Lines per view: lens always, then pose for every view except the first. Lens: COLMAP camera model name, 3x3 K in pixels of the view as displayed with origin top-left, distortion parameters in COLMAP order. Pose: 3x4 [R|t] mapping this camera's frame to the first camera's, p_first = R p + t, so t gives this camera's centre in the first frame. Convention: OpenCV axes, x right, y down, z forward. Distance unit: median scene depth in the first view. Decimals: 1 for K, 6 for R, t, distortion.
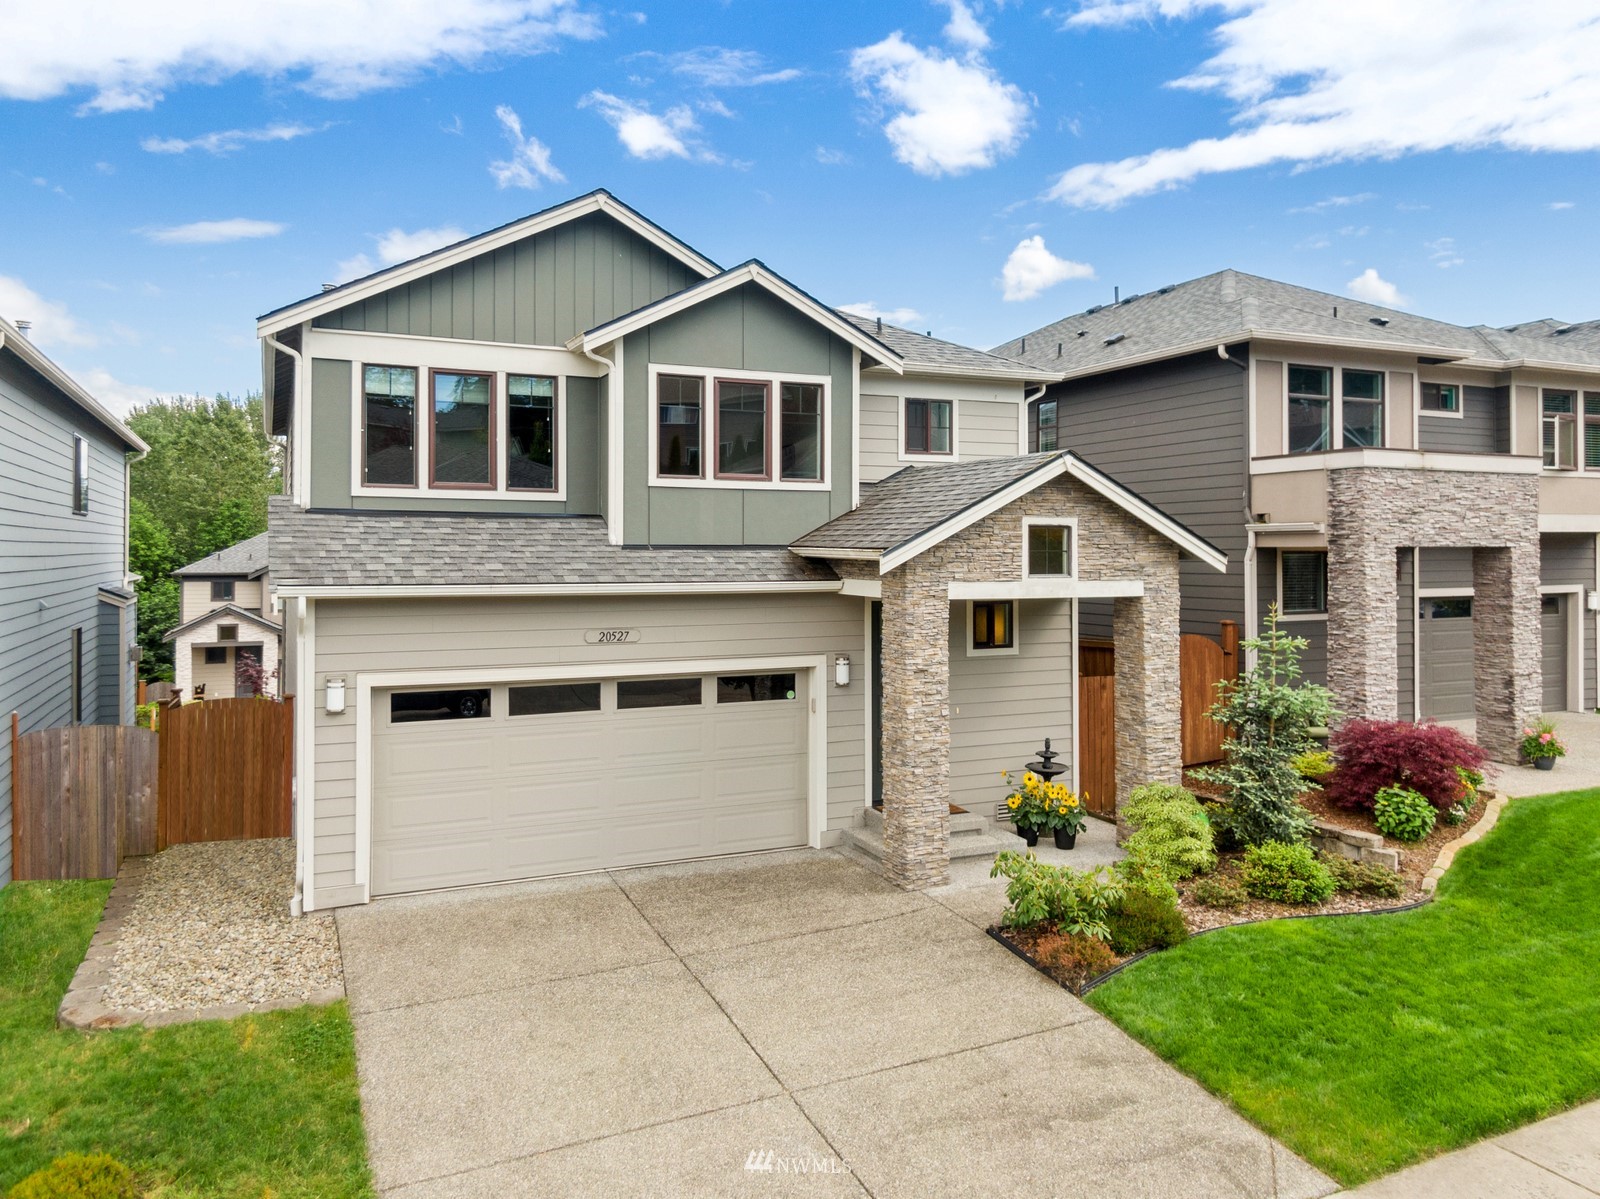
lens RADIAL K [[1156.8, 0, 799.6], [0, 1156.8, 550.3], [0, 0, 1]] dist [0.026386, -0.001685]
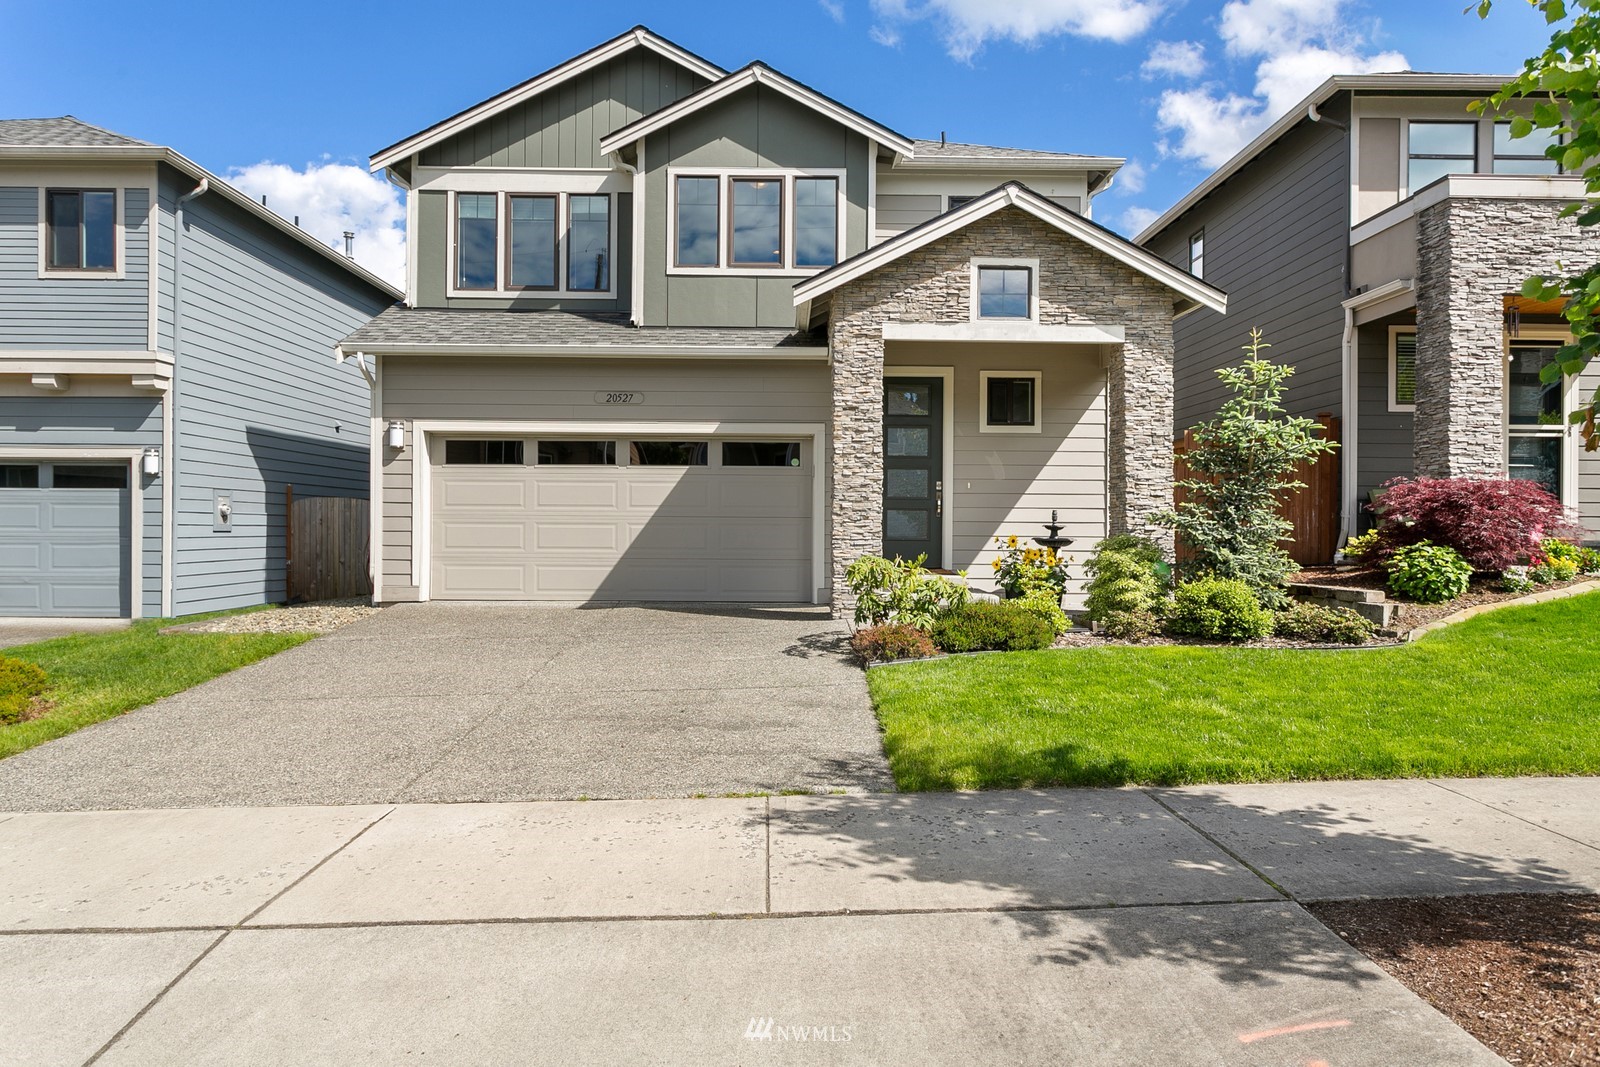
lens RADIAL K [[976.8, 0, 800.0], [0, 976.8, 533.5], [0, 0, 1]] dist [-0.021764, 0.026807]
pose [[0.914920, 0.008490, -0.403547, 0.375383], [-0.006558, 0.999959, 0.006170, 0.191095], [0.403583, -0.002999, 0.914938, 0.171867]]
